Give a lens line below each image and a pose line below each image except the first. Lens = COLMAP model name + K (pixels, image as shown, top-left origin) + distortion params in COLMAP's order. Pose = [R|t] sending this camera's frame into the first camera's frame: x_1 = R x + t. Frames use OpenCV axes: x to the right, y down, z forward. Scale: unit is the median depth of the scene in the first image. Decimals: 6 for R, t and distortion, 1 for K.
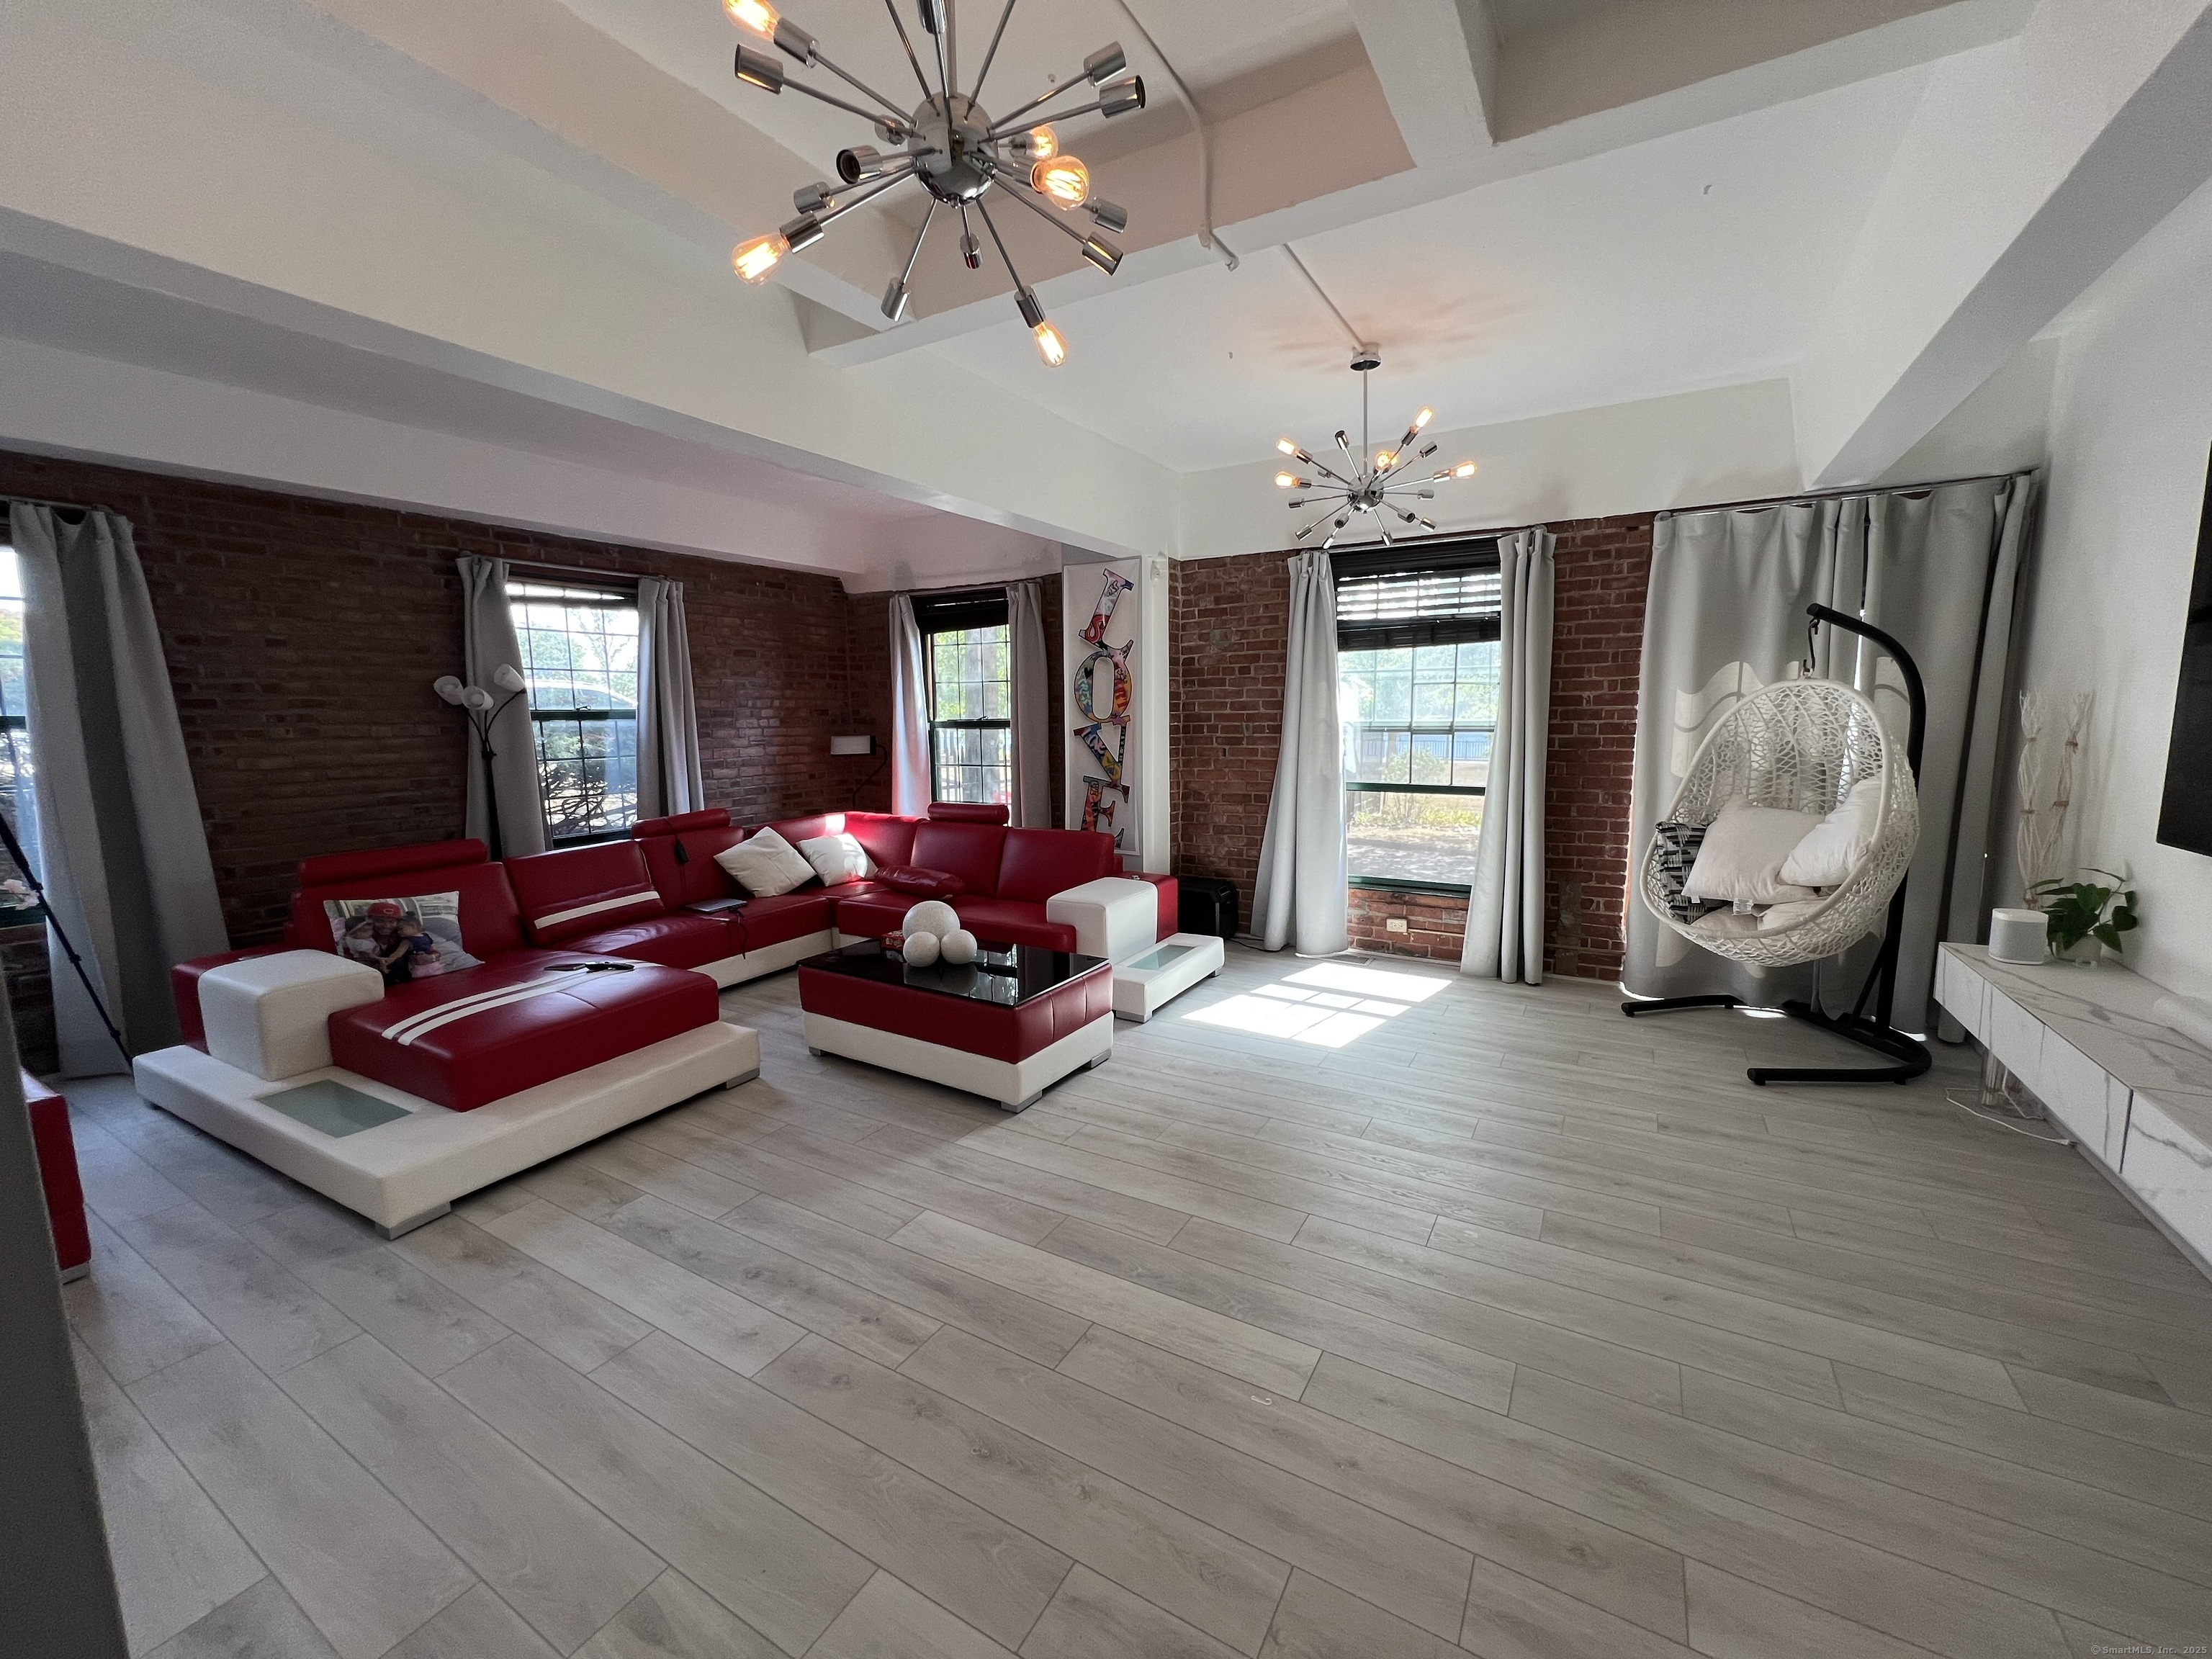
lens RADIAL K [[881.3, 0, 1110.3], [0, 881.3, 834.1], [0, 0, 1]] dist [0.000554, 0.000178]
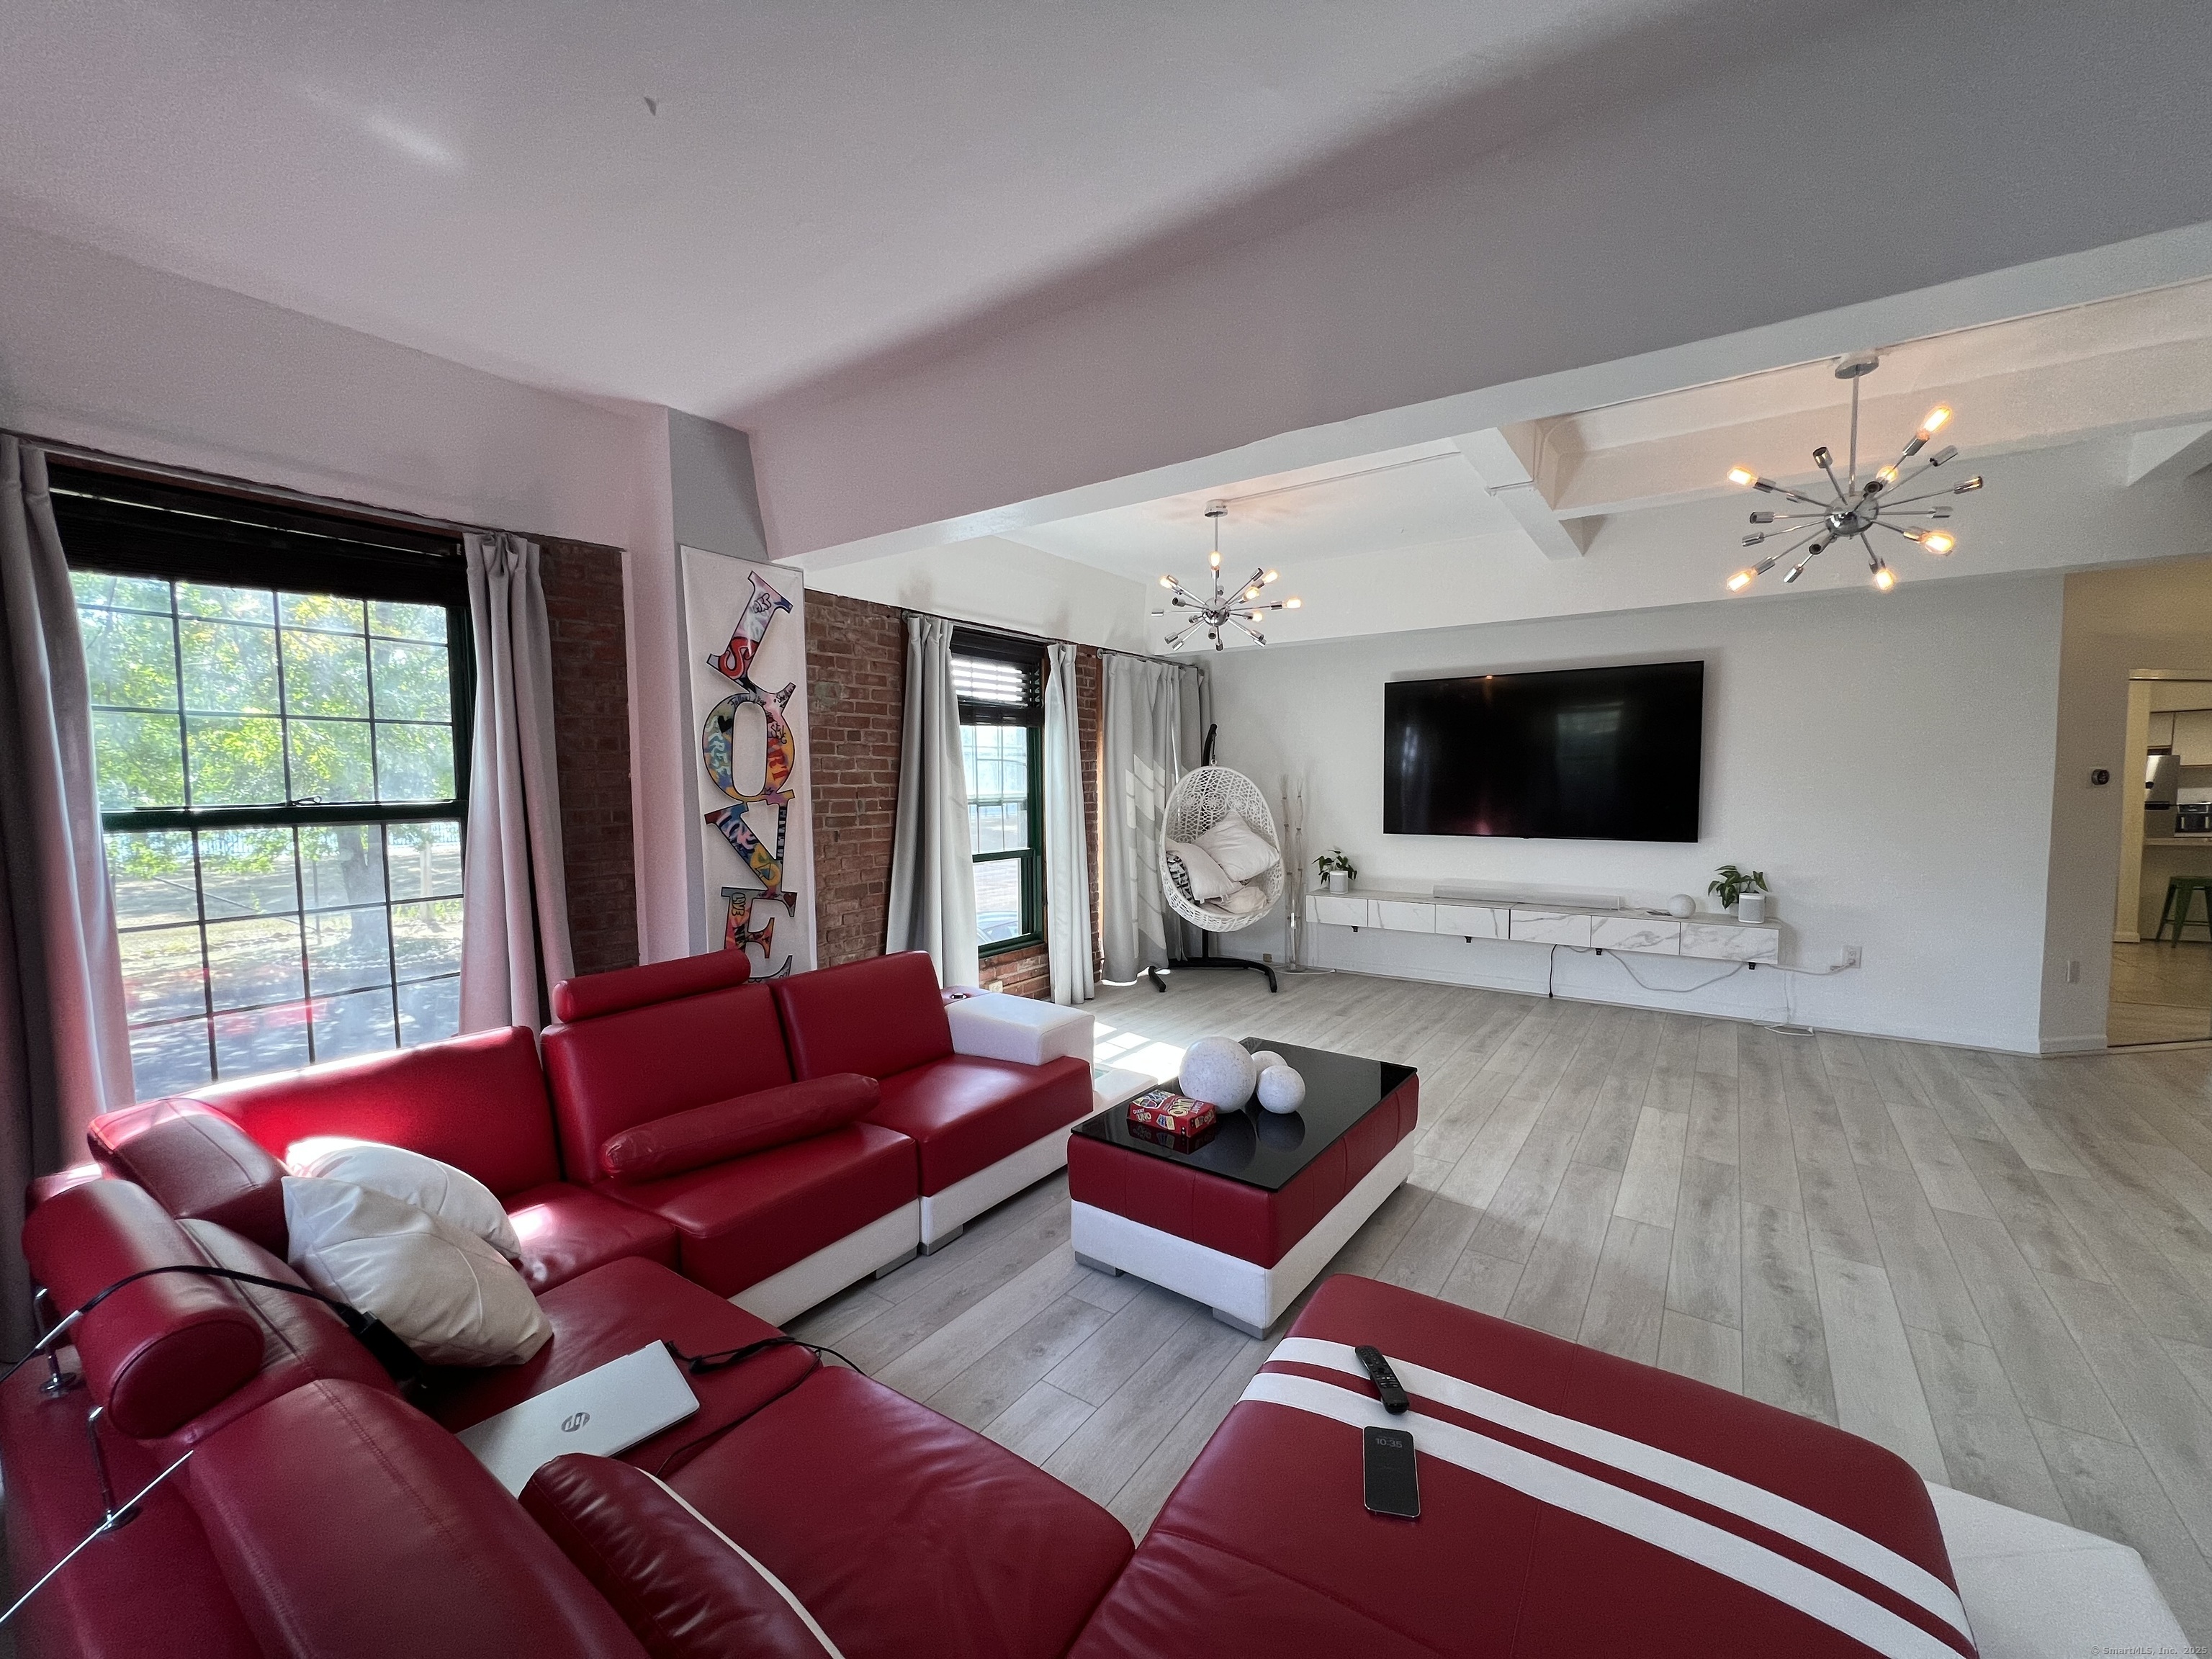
lens RADIAL K [[881.3, 0, 1111.3], [0, 881.3, 833.7], [0, 0, 1]] dist [0.000554, 0.000178]
pose [[0.088018, -0.051137, 0.994805, -0.783569], [0.144574, 0.988763, 0.038035, -0.110300], [-0.985571, 0.140475, 0.094422, 0.838735]]
